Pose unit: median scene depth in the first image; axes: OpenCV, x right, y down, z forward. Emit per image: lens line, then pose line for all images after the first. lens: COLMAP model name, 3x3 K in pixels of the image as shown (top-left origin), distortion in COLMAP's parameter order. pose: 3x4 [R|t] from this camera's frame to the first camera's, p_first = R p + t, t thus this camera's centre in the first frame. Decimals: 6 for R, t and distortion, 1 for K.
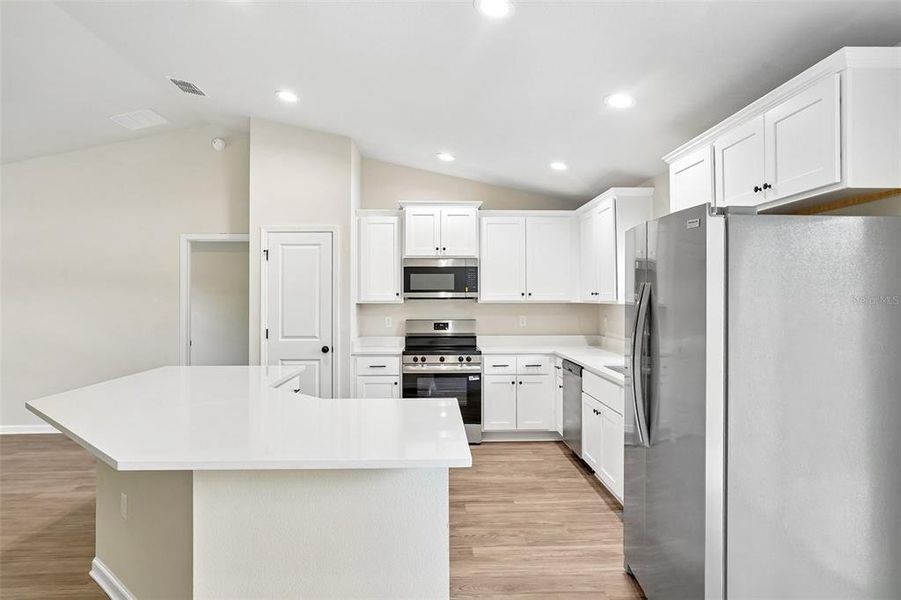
lens RADIAL K [[532.7, 0, 454.5], [0, 532.7, 297.4], [0, 0, 1]] dist [-0.044147, 0.000222]
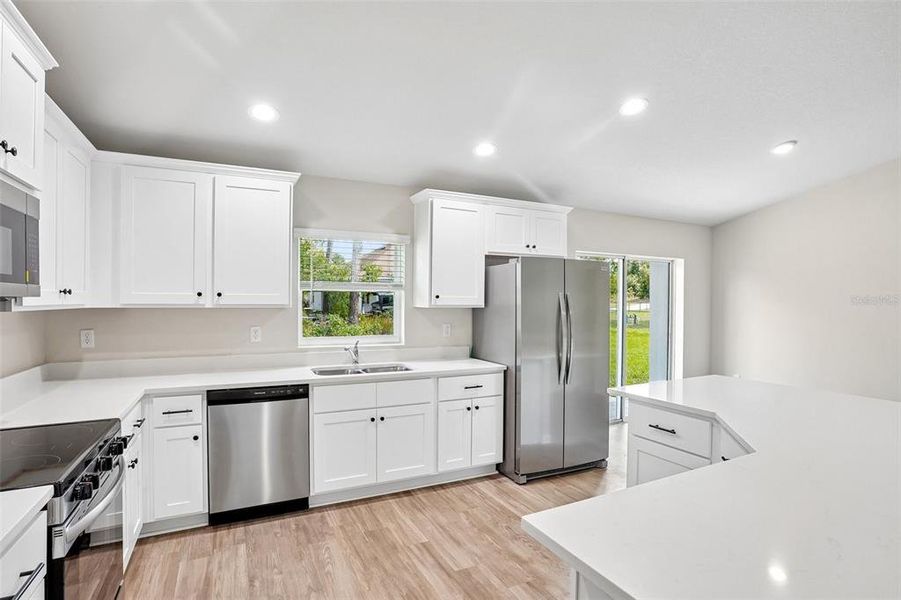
lens RADIAL K [[450.0, 0, 449.9], [0, 450.0, 304.0], [0, 0, 1]] dist [-0.073384, 0.027162]
pose [[-0.403778, -0.005005, 0.914843, -0.388942], [-0.005095, 0.999982, 0.003222, 0.002564], [-0.914843, -0.003361, -0.403796, 0.886332]]
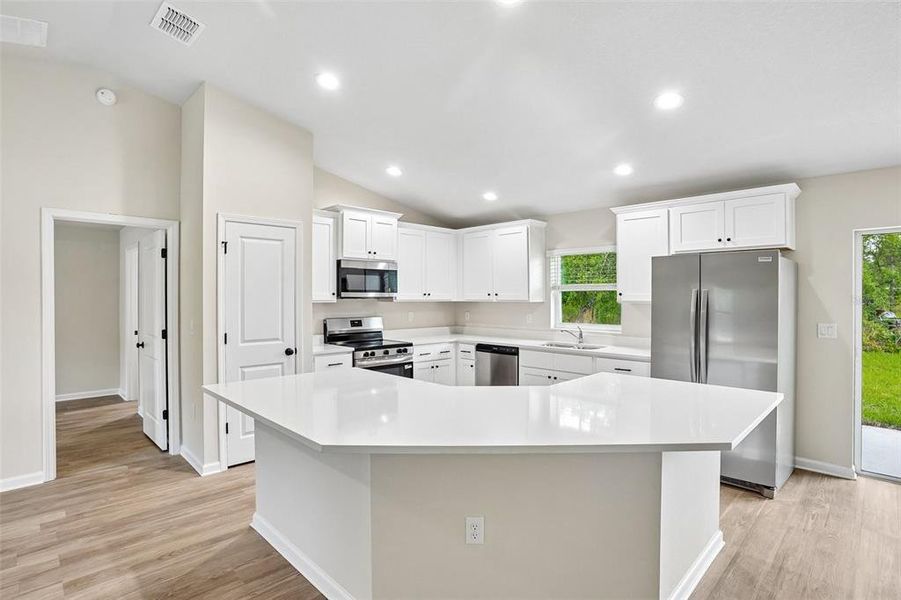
lens RADIAL K [[451.8, 0, 450.5], [0, 451.8, 300.0], [0, 0, 1]] dist [-0.070632, 0.027223]
pose [[0.741635, -0.003034, 0.670796, -0.547832], [-0.003280, 0.999961, 0.008149, -0.001834], [-0.670795, -0.008243, 0.741597, 0.208478]]
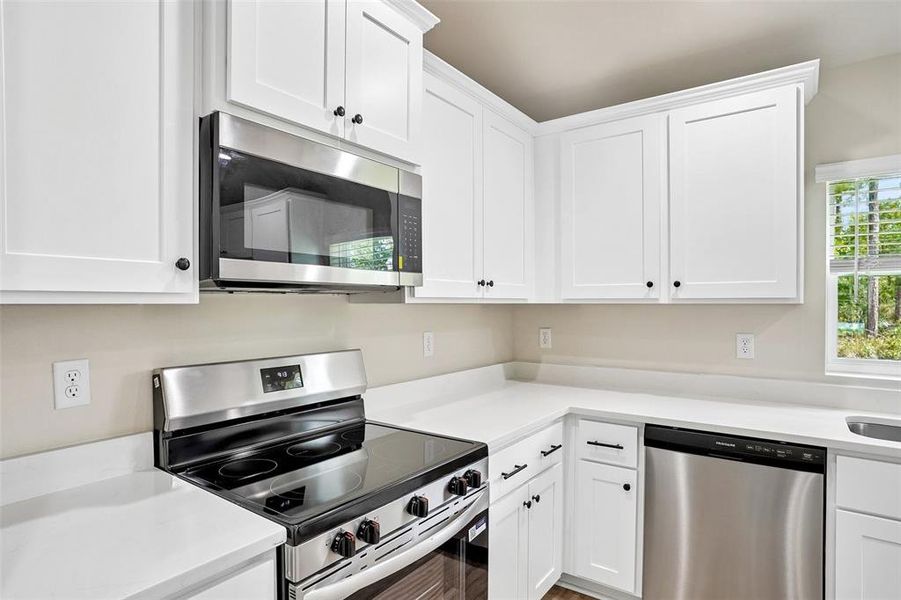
lens RADIAL K [[489.7, 0, 450.2], [0, 489.7, 308.8], [0, 0, 1]] dist [-0.084348, 0.062068]
pose [[0.628096, -0.006203, 0.778111, -0.202748], [-0.002352, 0.999949, 0.009870, 0.011599], [-0.778133, -0.008029, 0.628049, 0.817771]]
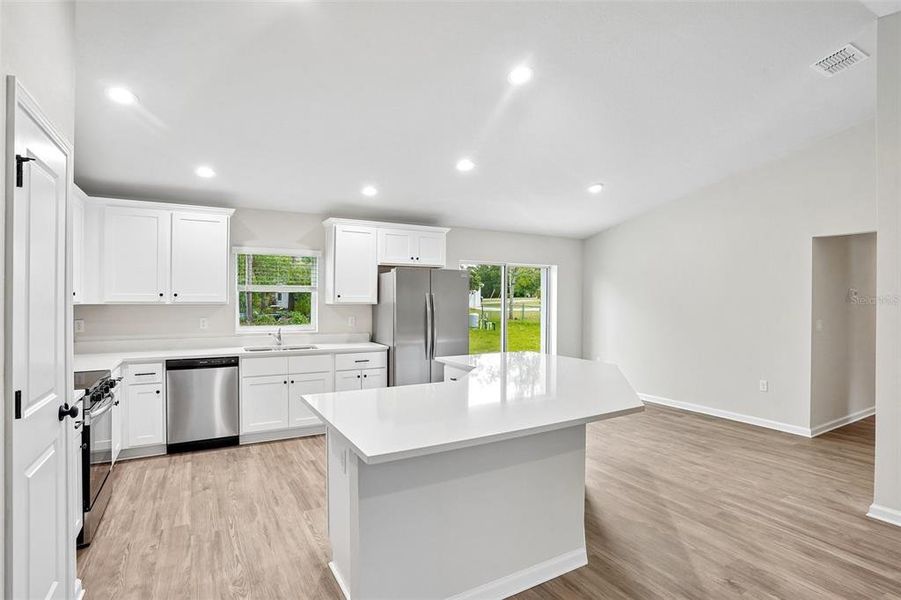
lens RADIAL K [[451.8, 0, 450.5], [0, 451.8, 300.0], [0, 0, 1]] dist [-0.070632, 0.027223]
pose [[-0.456086, -0.001180, 0.889935, -0.704219], [-0.004402, 0.999990, -0.000929, 0.001474], [-0.889925, -0.004341, -0.456086, 0.848092]]
